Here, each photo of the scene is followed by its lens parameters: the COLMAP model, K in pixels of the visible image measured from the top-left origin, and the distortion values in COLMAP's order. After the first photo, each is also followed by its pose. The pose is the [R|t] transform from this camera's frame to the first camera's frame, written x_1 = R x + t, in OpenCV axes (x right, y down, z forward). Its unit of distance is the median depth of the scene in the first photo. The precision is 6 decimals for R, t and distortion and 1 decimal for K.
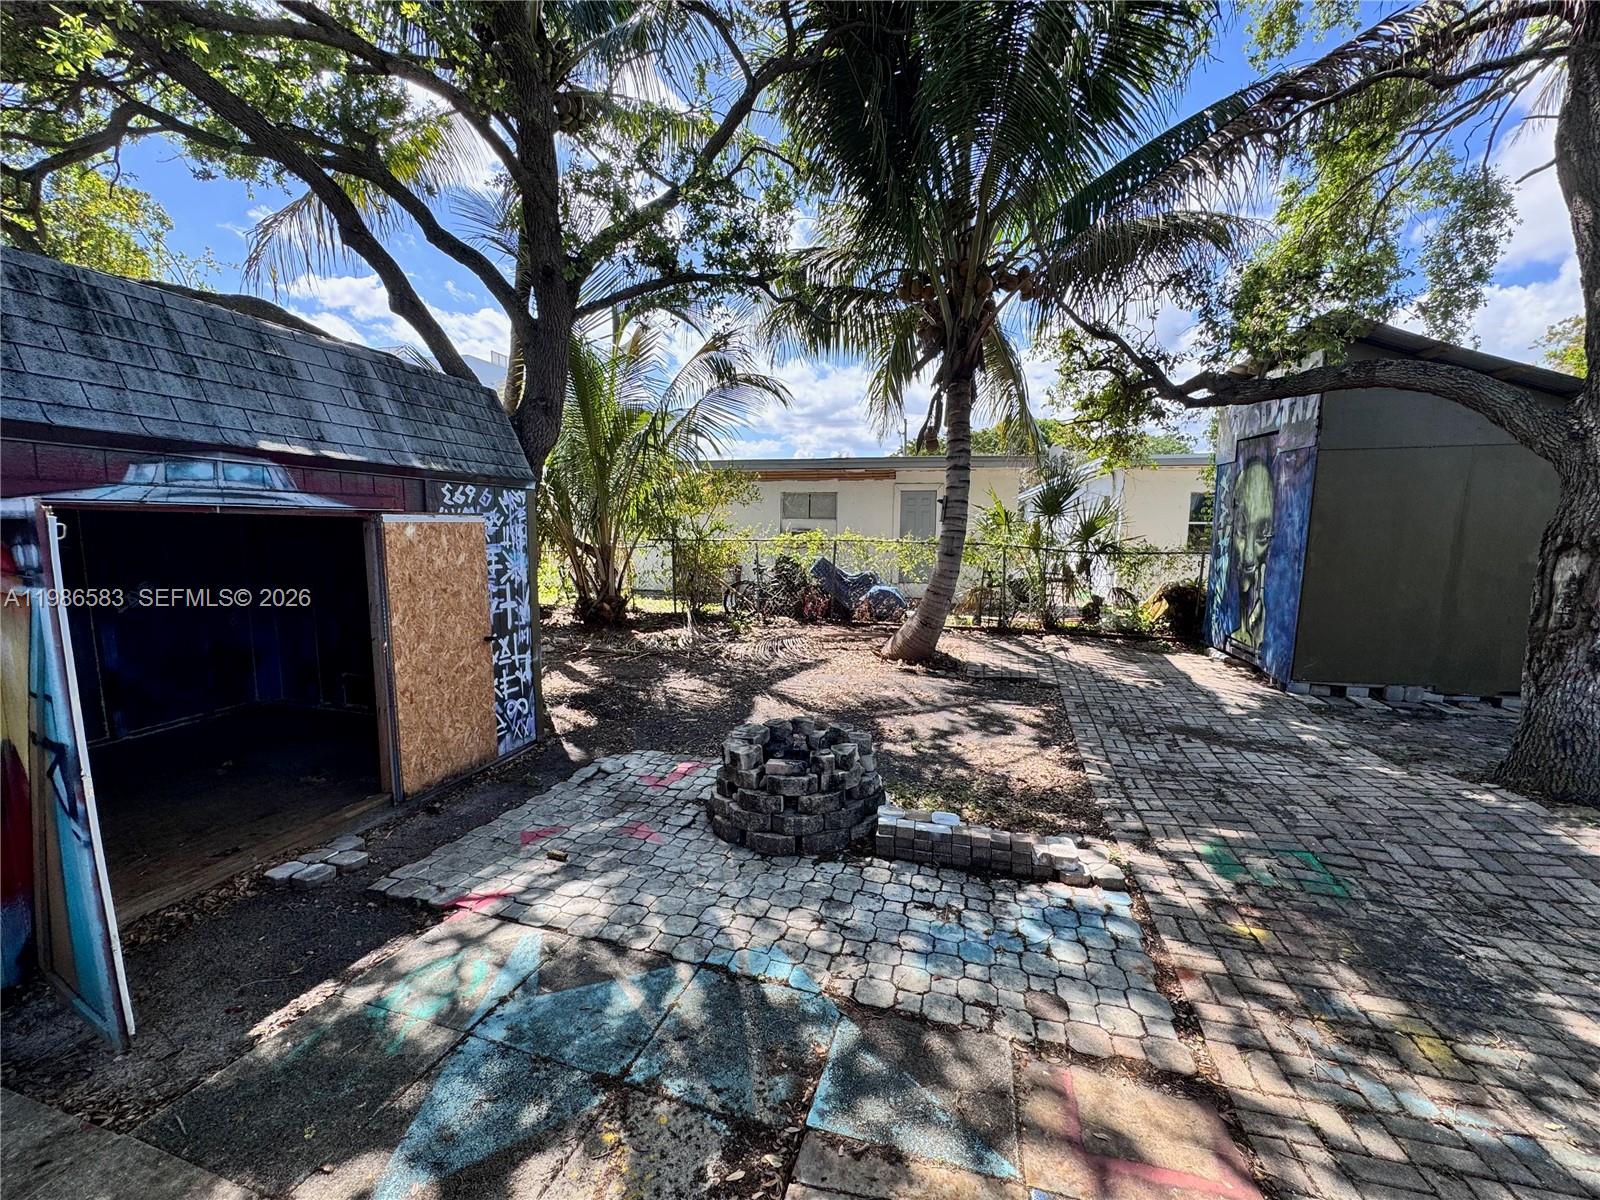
lens RADIAL K [[633.8, 0, 798.8], [0, 633.8, 598.5], [0, 0, 1]] dist [-0.000613, -0.000055]
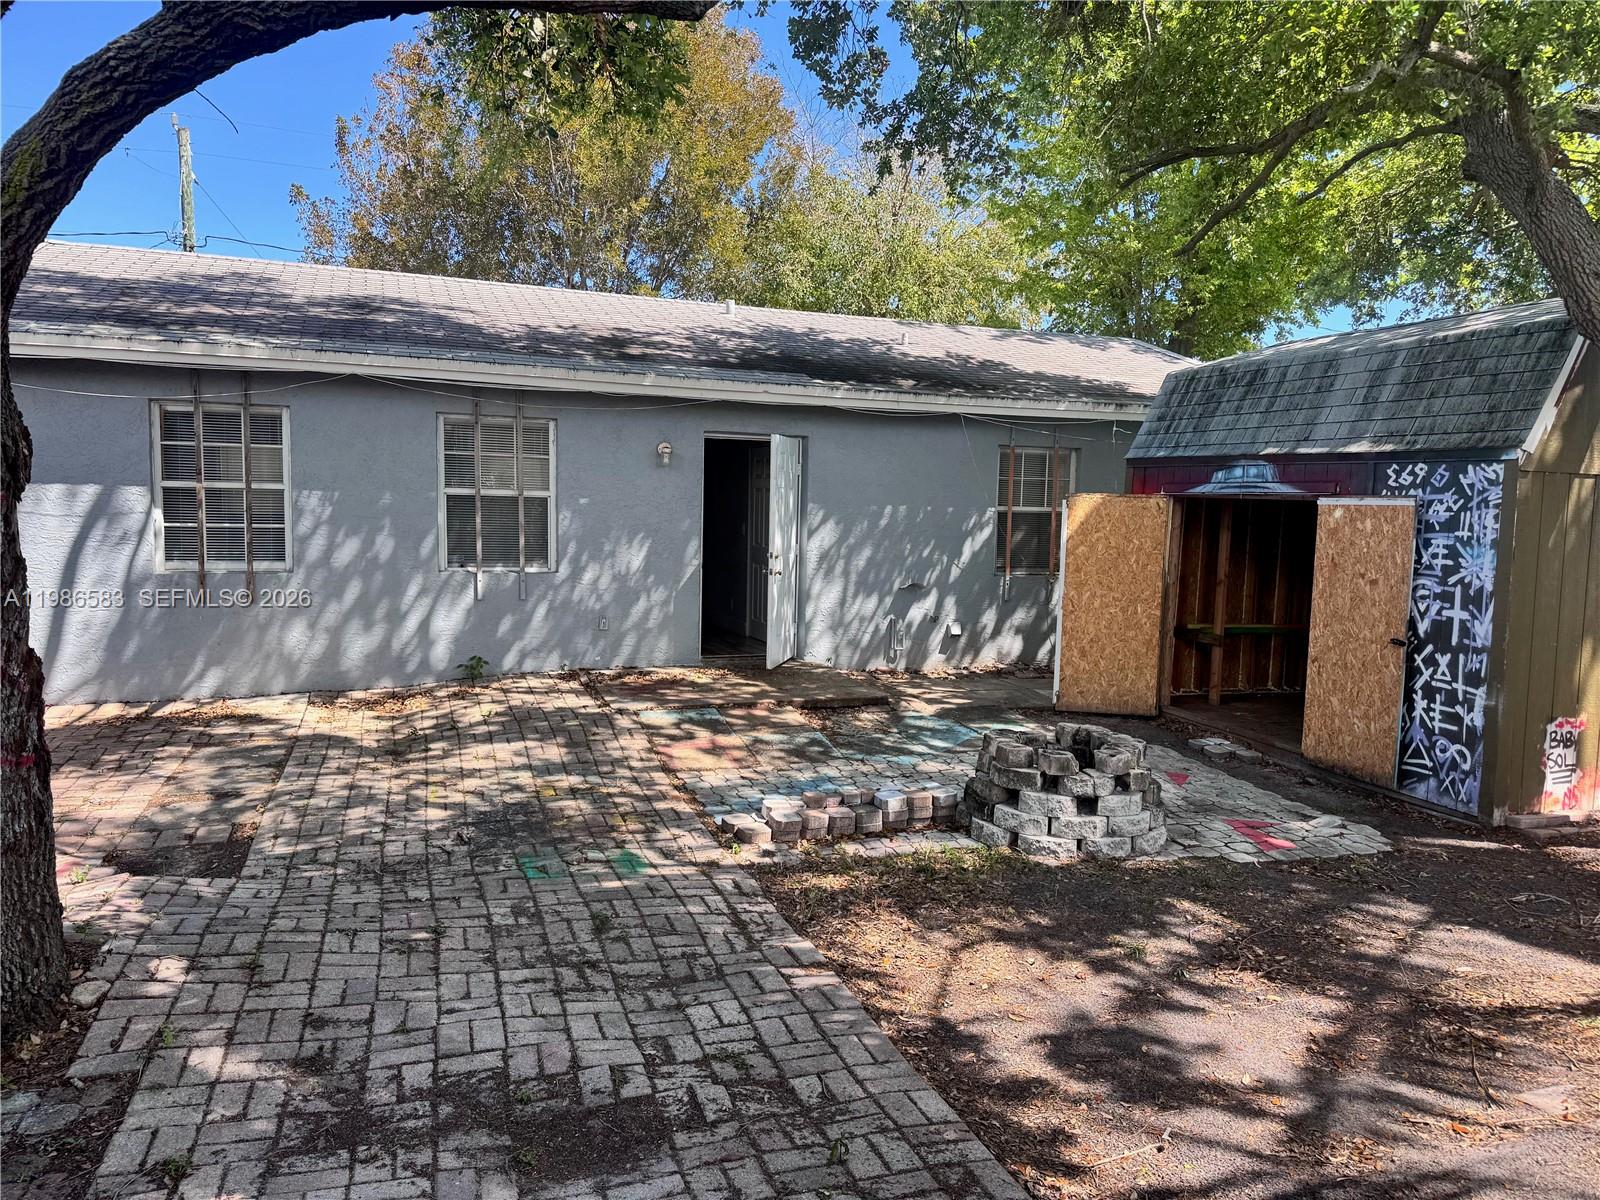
lens RADIAL K [[1125.1, 0, 800.0], [0, 1125.1, 604.9], [0, 0, 1]] dist [-0.032021, -0.003571]
pose [[-0.822937, 0.021624, -0.567721, 0.970732], [-0.099143, 0.978477, 0.180981, -0.167761], [0.559416, 0.205222, -0.803080, 1.659039]]
